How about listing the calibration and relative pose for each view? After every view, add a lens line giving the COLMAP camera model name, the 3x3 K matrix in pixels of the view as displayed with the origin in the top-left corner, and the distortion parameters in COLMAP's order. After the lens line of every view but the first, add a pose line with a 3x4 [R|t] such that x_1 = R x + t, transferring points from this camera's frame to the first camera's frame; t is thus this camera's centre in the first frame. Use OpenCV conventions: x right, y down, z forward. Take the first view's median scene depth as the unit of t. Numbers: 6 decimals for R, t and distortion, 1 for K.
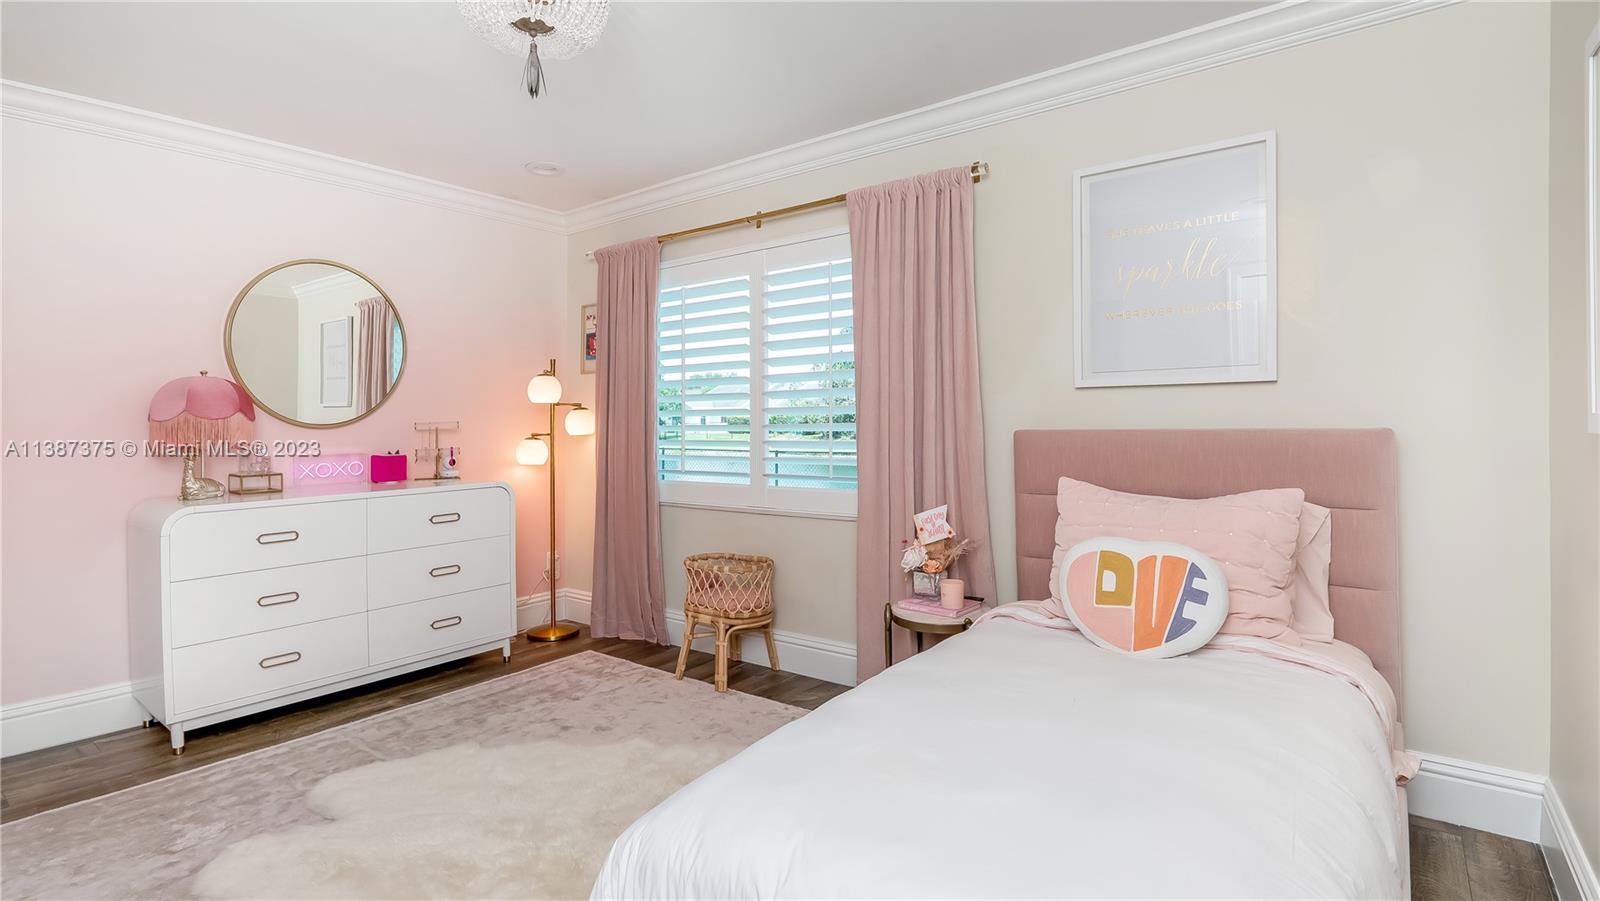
lens RADIAL K [[783.5, 0, 800.0], [0, 783.5, 450.5], [0, 0, 1]] dist [-0.003167, 0.000299]
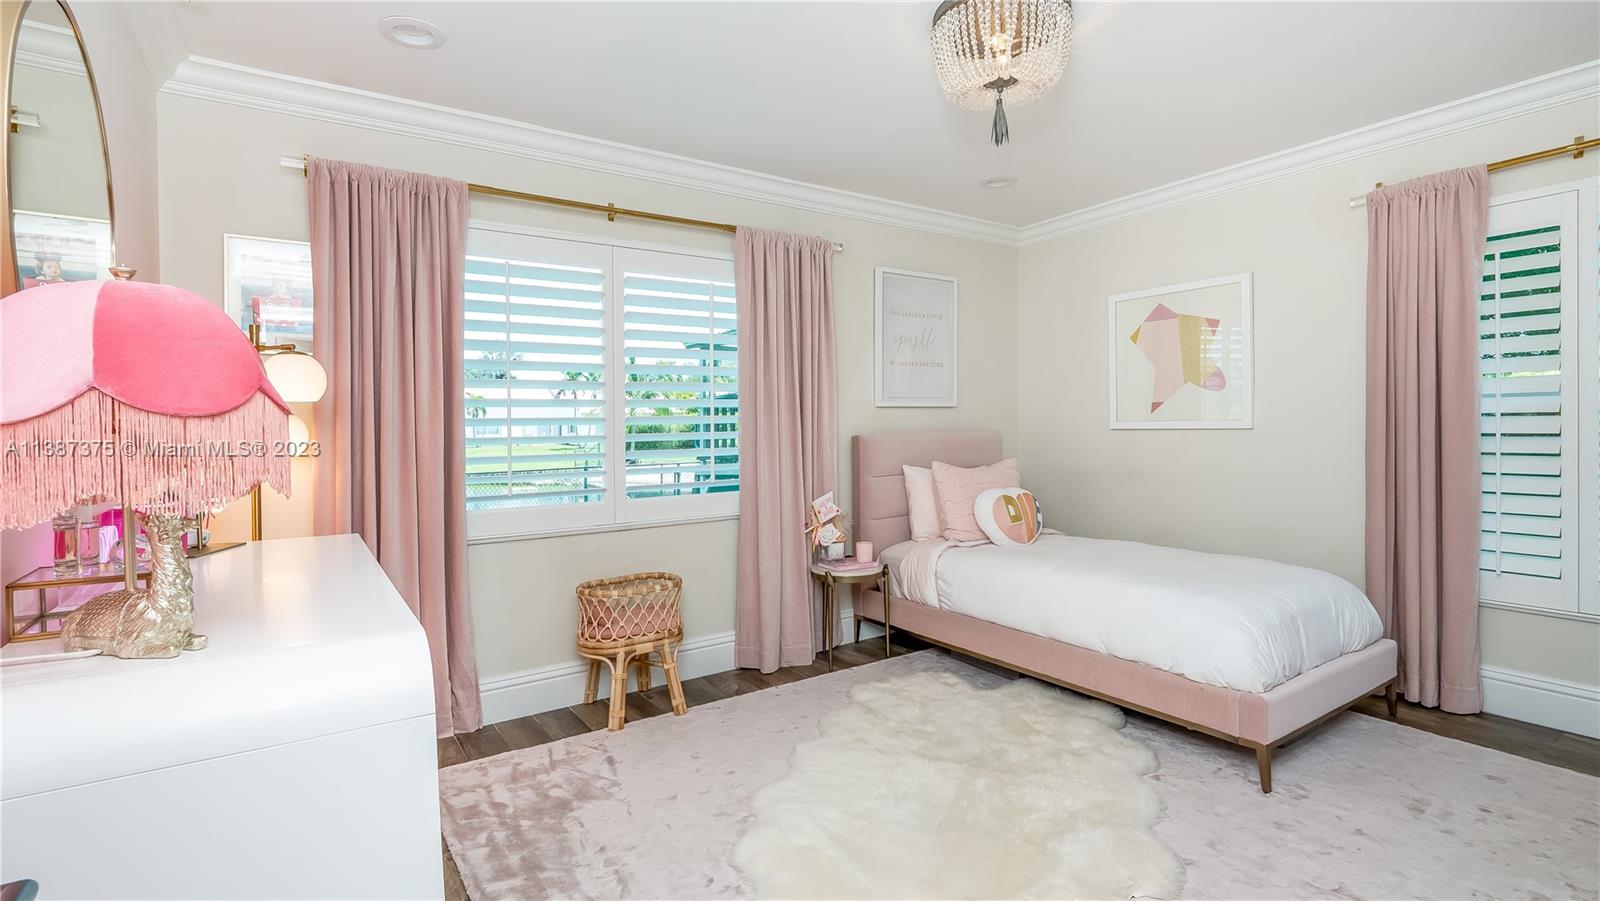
lens RADIAL K [[736.5, 0, 799.0], [0, 736.5, 450.4], [0, 0, 1]] dist [-0.006089, 0.001322]
pose [[0.315214, -0.024795, 0.948697, -0.906325], [0.042411, 0.999028, 0.012019, -0.015595], [-0.948073, 0.036446, 0.315959, 0.582098]]
